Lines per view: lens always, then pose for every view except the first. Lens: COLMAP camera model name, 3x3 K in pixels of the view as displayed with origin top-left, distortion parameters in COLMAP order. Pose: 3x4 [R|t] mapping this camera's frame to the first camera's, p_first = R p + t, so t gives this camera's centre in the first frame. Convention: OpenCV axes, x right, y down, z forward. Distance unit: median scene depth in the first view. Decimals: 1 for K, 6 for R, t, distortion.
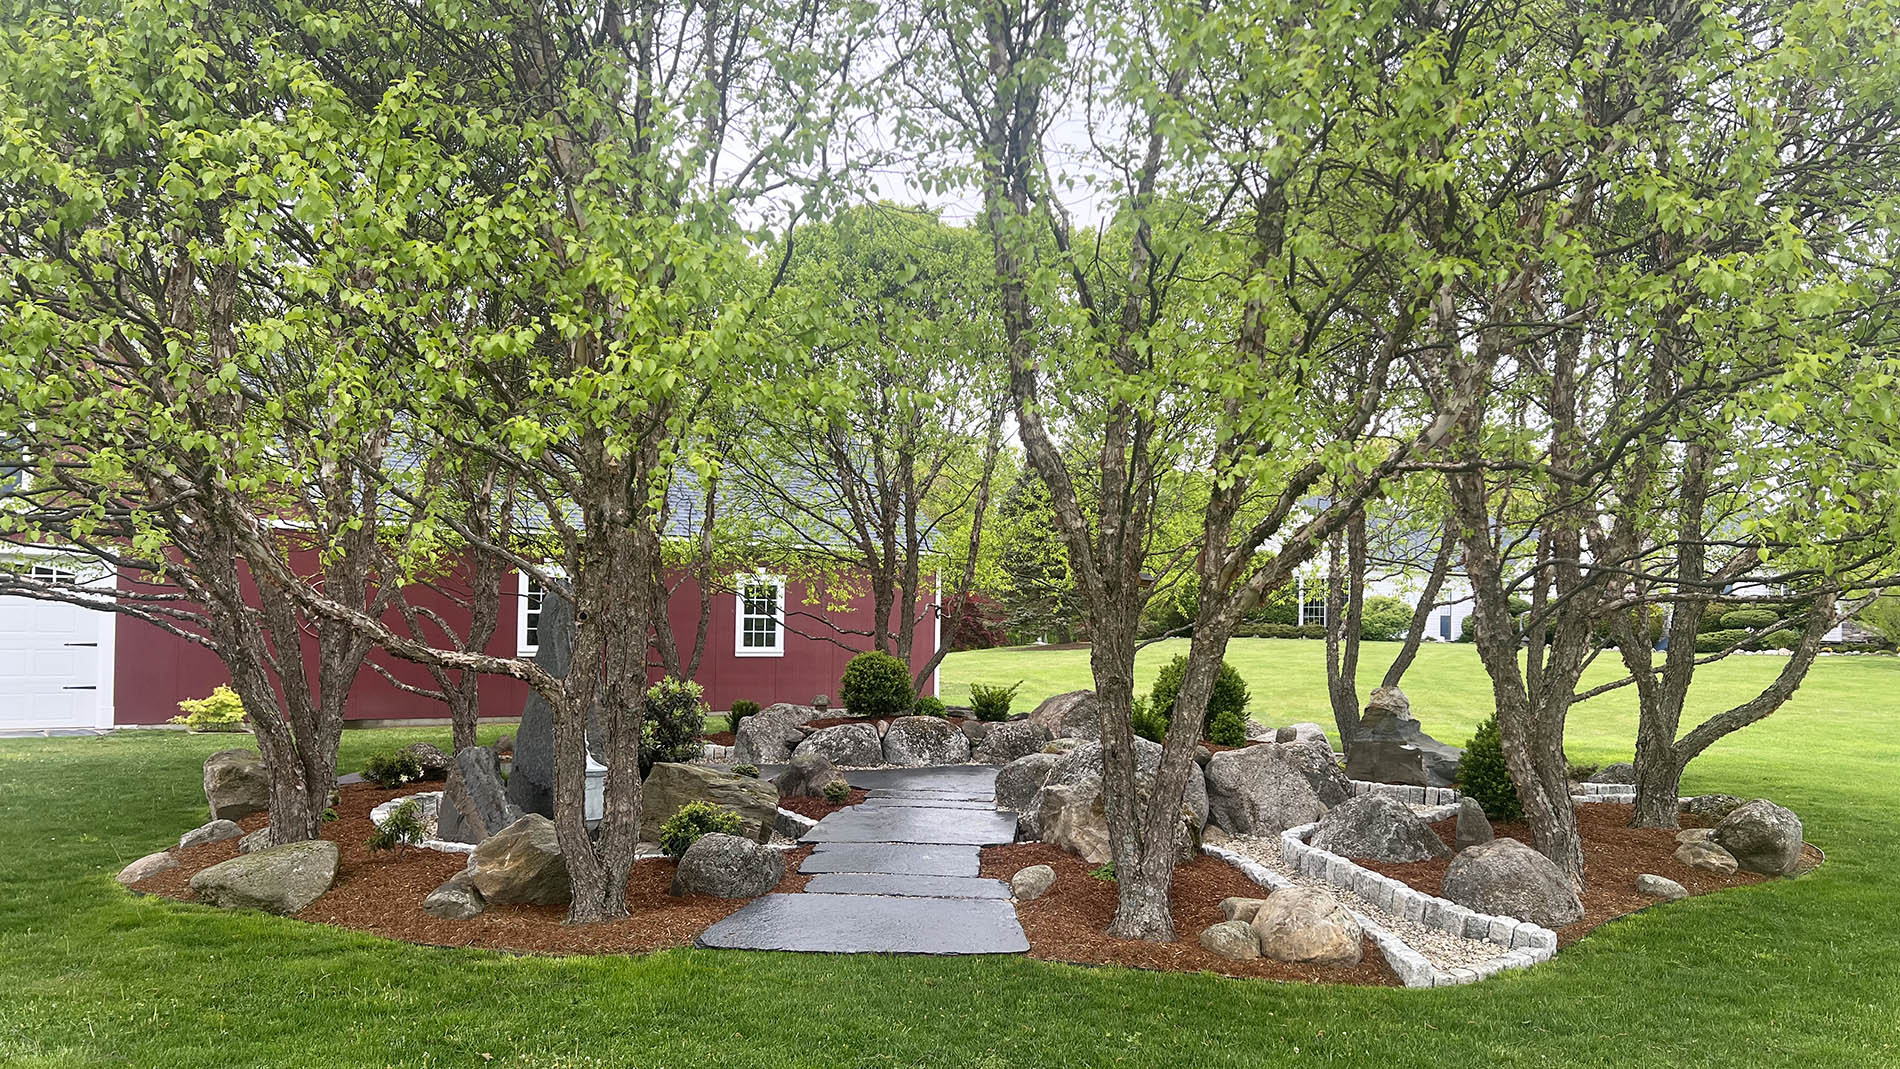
lens RADIAL K [[1511.0, 0, 950.0], [0, 1511.0, 534.5], [0, 0, 1]] dist [0.007556, 0.003810]
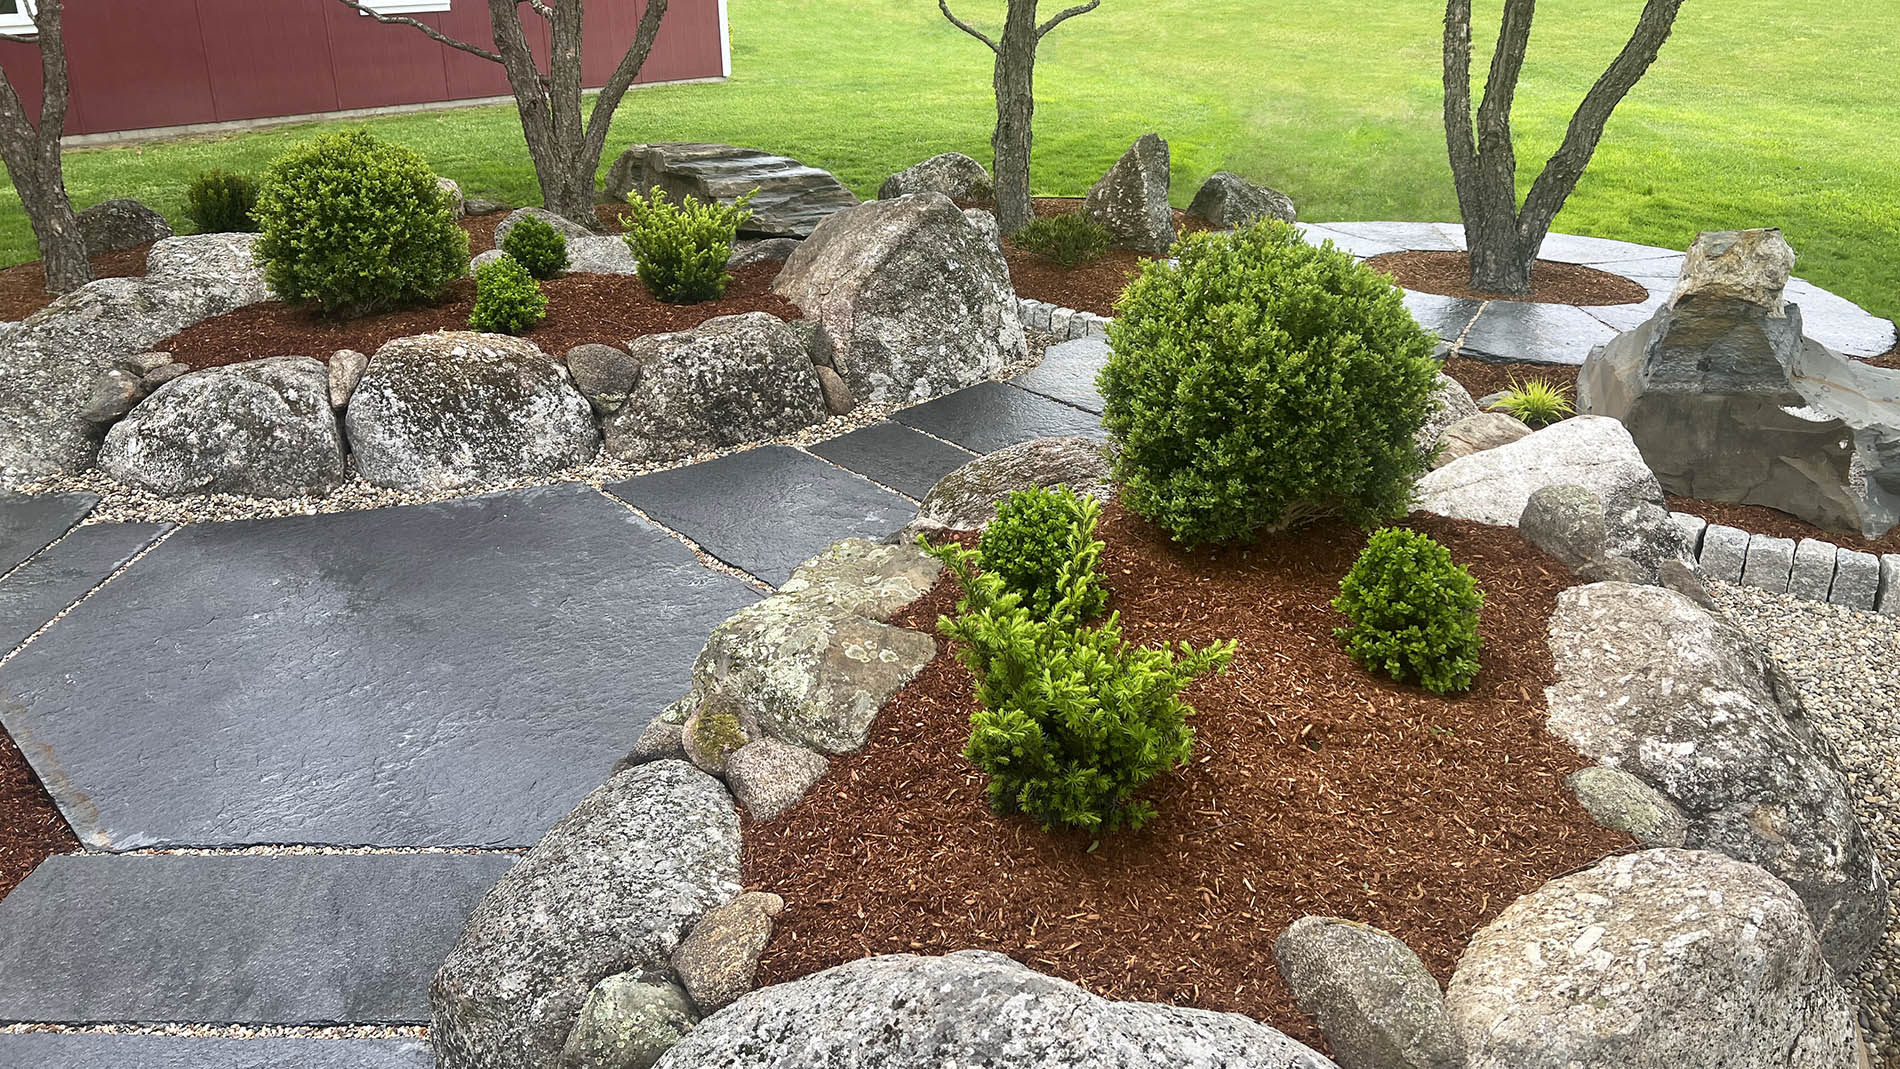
lens RADIAL K [[1511.0, 0, 950.0], [0, 1511.0, 534.5], [0, 0, 1]] dist [0.007556, 0.003810]
pose [[0.996831, -0.046693, 0.064406, 0.074652], [0.014948, 0.905140, 0.424850, 0.011796], [-0.078134, -0.422541, 0.902970, 0.654089]]
